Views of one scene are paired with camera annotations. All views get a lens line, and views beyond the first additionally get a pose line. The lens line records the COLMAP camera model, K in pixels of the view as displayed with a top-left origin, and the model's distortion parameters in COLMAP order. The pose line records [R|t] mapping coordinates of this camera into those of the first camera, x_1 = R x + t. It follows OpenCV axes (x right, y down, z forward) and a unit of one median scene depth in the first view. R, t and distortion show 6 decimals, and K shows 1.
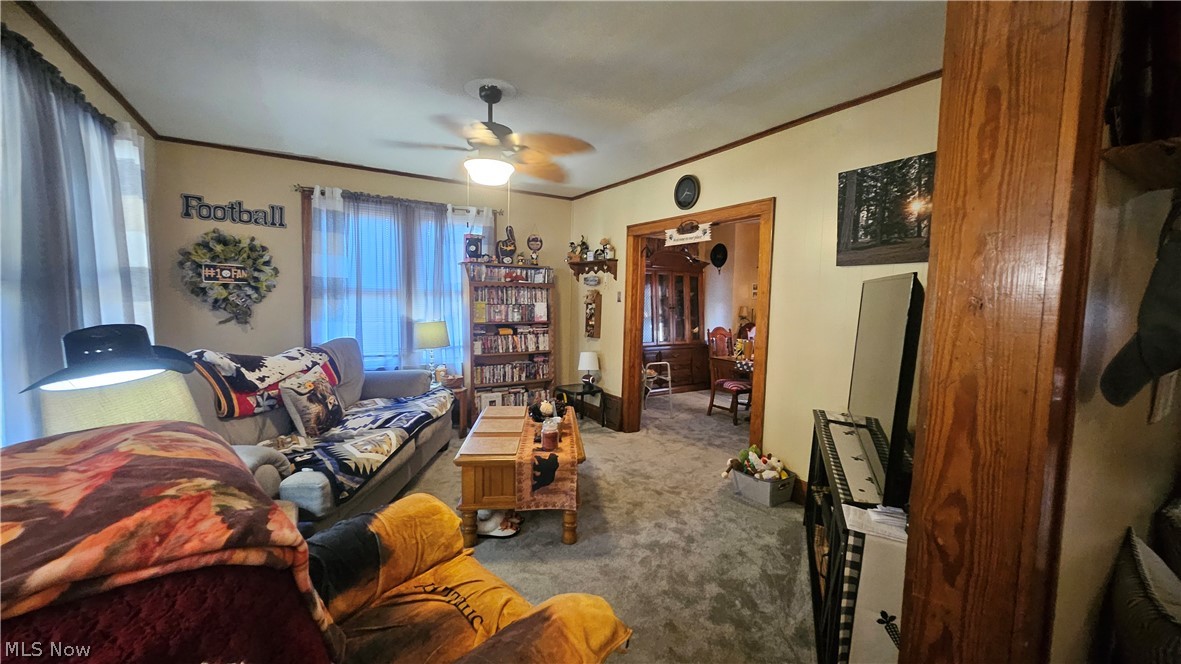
lens RADIAL K [[466.3, 0, 594.6], [0, 466.3, 336.7], [0, 0, 1]] dist [-0.009205, 0.001530]
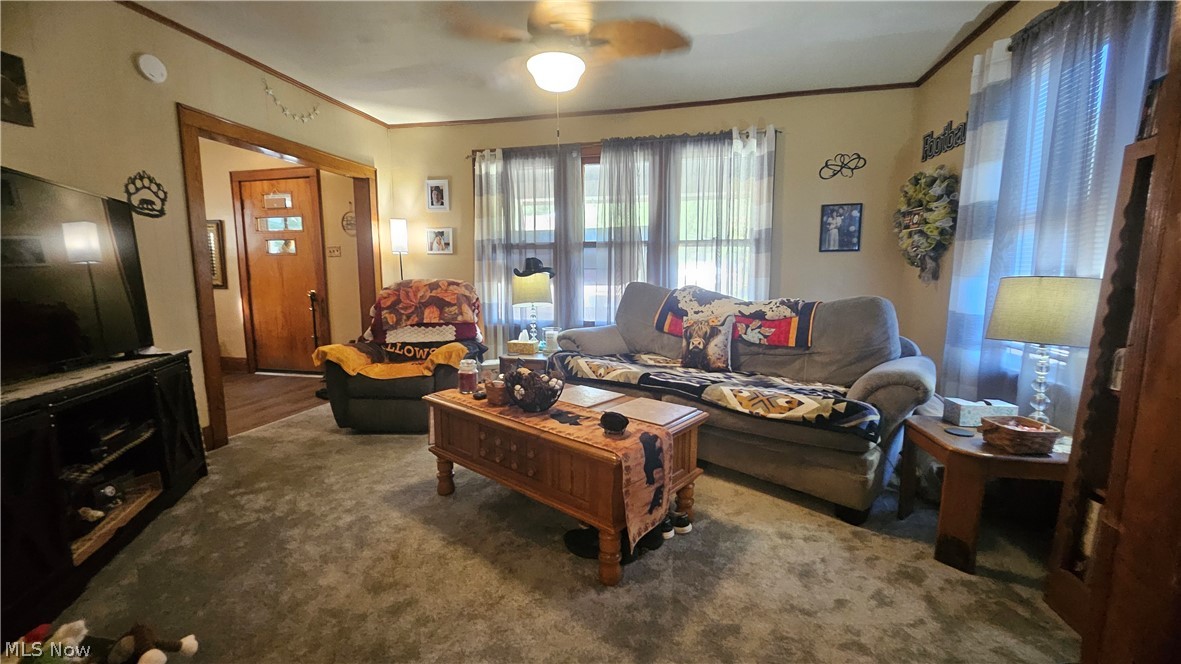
lens RADIAL K [[466.3, 0, 591.9], [0, 466.3, 335.5], [0, 0, 1]] dist [-0.009205, 0.001530]
pose [[-0.714336, 0.067255, -0.696564, 0.177309], [-0.076182, 0.981982, 0.172938, -0.020698], [0.695644, 0.176601, -0.696341, 0.895541]]
